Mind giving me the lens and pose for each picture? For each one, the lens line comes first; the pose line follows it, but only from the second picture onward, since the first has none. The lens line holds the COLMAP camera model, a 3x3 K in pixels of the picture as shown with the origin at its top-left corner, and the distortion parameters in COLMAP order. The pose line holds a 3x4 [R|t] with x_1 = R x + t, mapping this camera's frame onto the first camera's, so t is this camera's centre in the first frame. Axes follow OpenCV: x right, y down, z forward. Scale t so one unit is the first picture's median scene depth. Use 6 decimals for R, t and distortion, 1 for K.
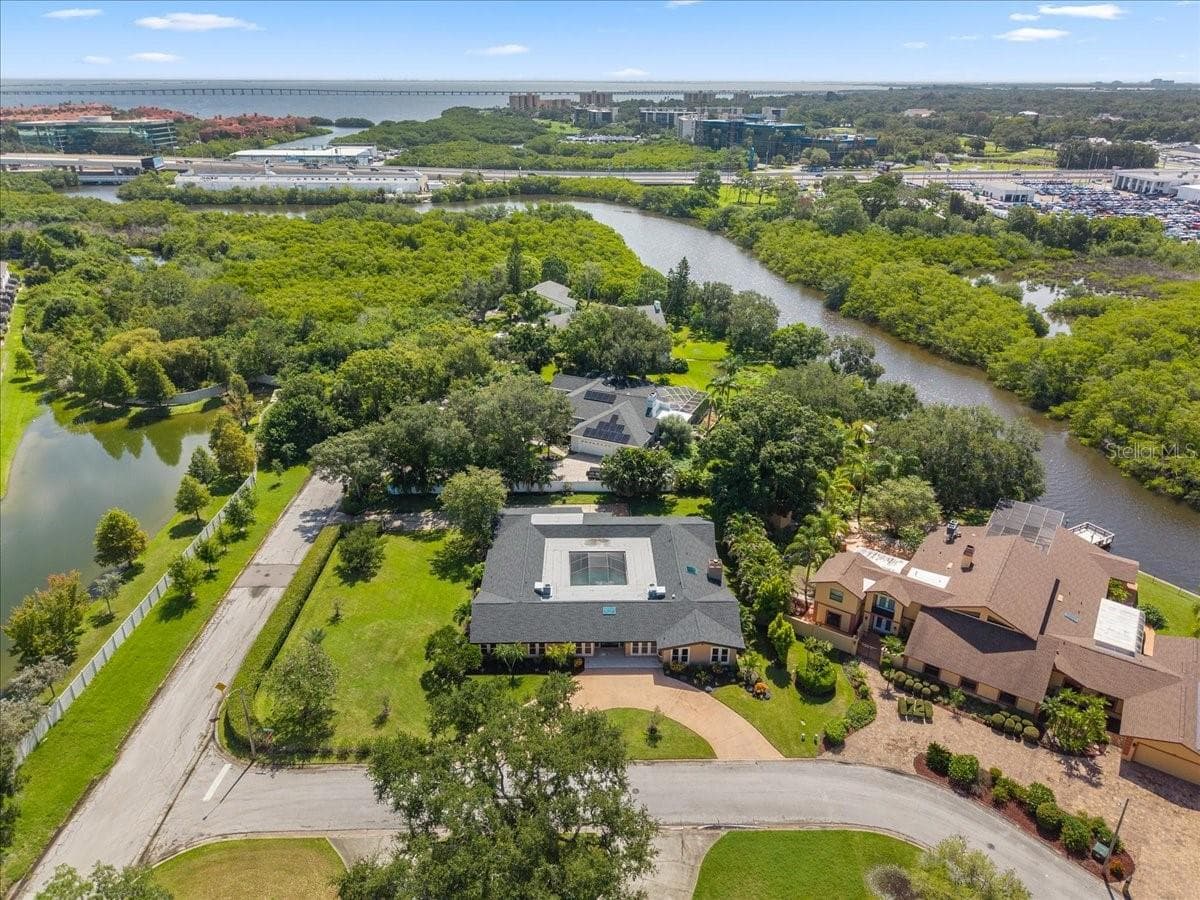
lens RADIAL K [[806.7, 0, 600.0], [0, 806.7, 450.0], [0, 0, 1]] dist [0.026346, -0.021242]
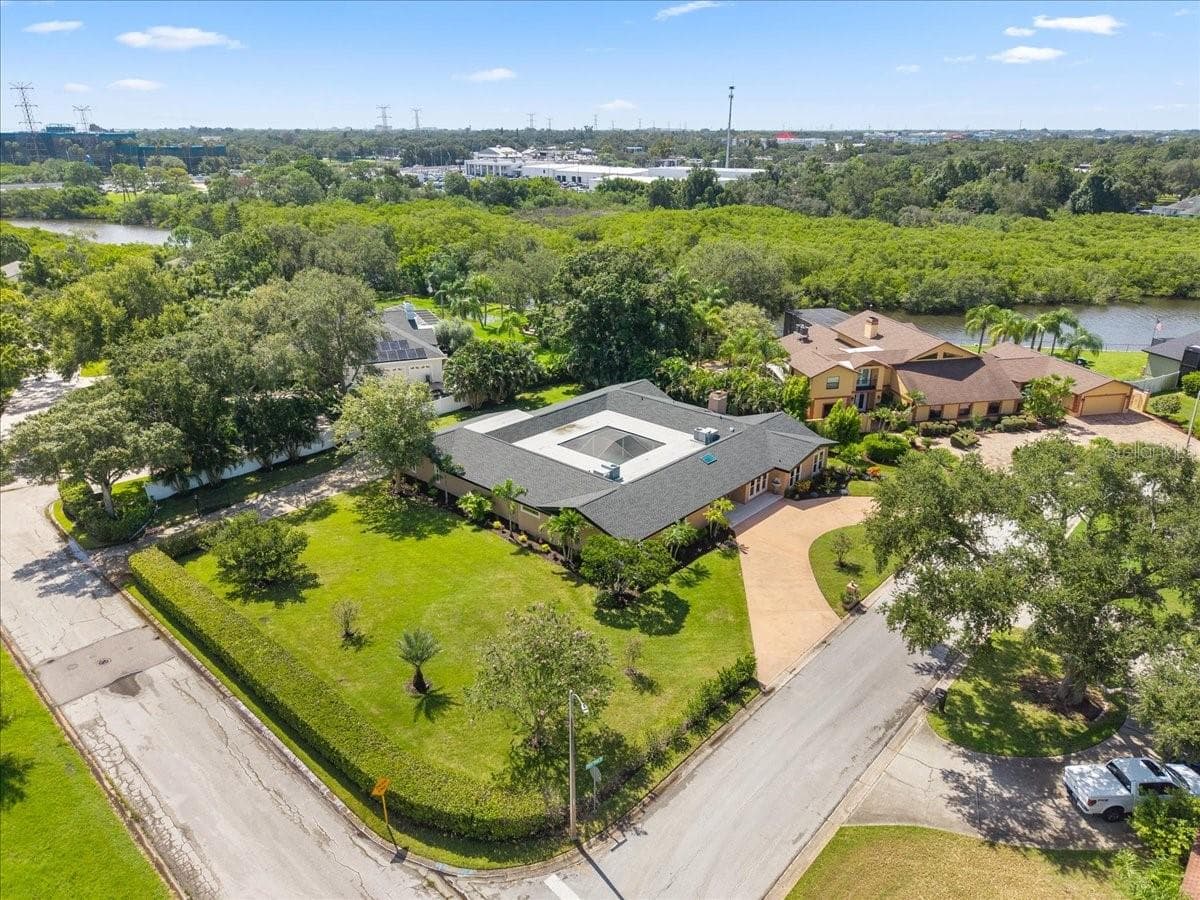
lens RADIAL K [[791.3, 0, 597.4], [0, 791.3, 482.5], [0, 0, 1]] dist [0.006391, 0.001970]
pose [[0.687871, -0.297559, 0.662036, -0.406104], [0.303080, 0.946534, 0.110522, 0.074611], [-0.659527, 0.124625, 0.741278, 0.363509]]
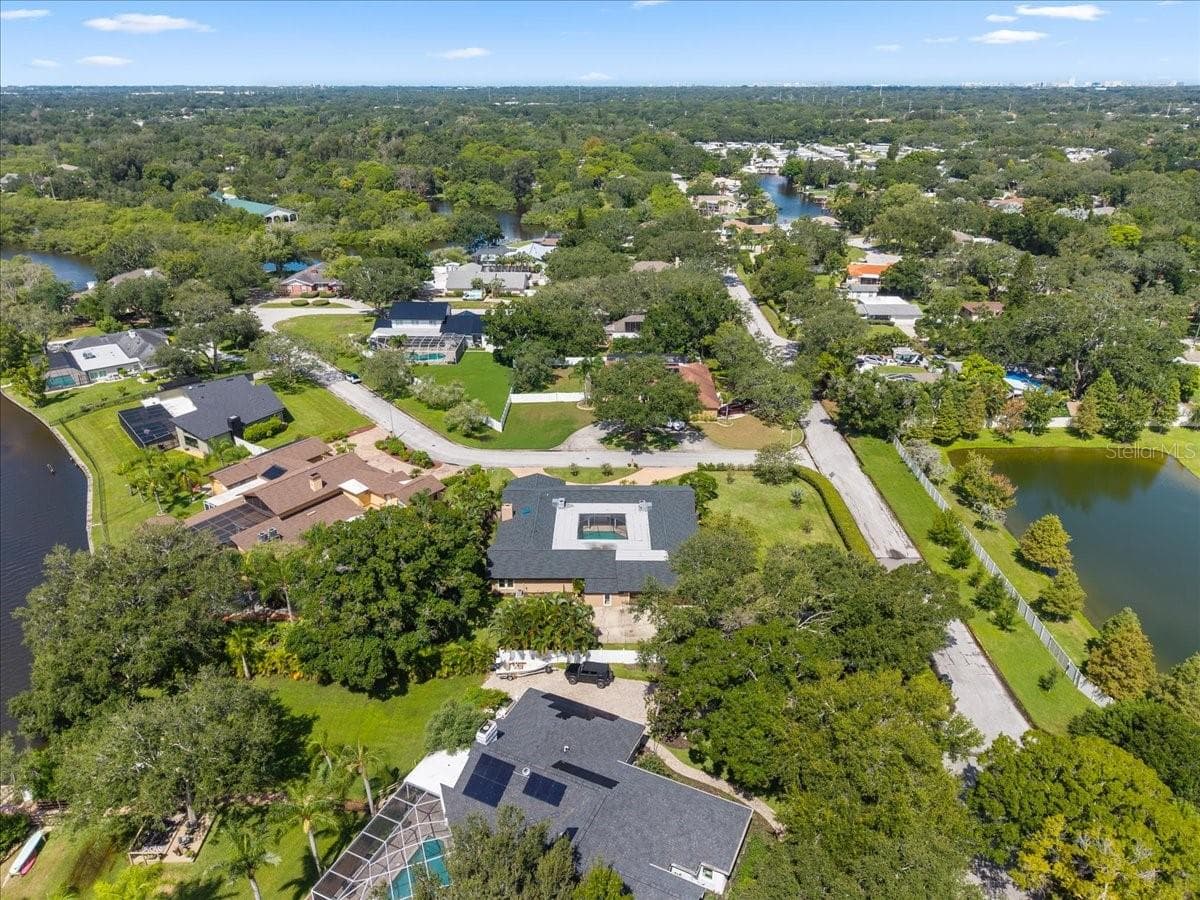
lens RADIAL K [[814.5, 0, 603.1], [0, 814.5, 452.7], [0, 0, 1]] dist [0.053749, -0.058160]
pose [[-0.999709, -0.012209, 0.020815, -0.021597], [0.007740, 0.654778, 0.755782, -0.649719], [-0.022856, 0.755723, -0.654492, 1.337947]]
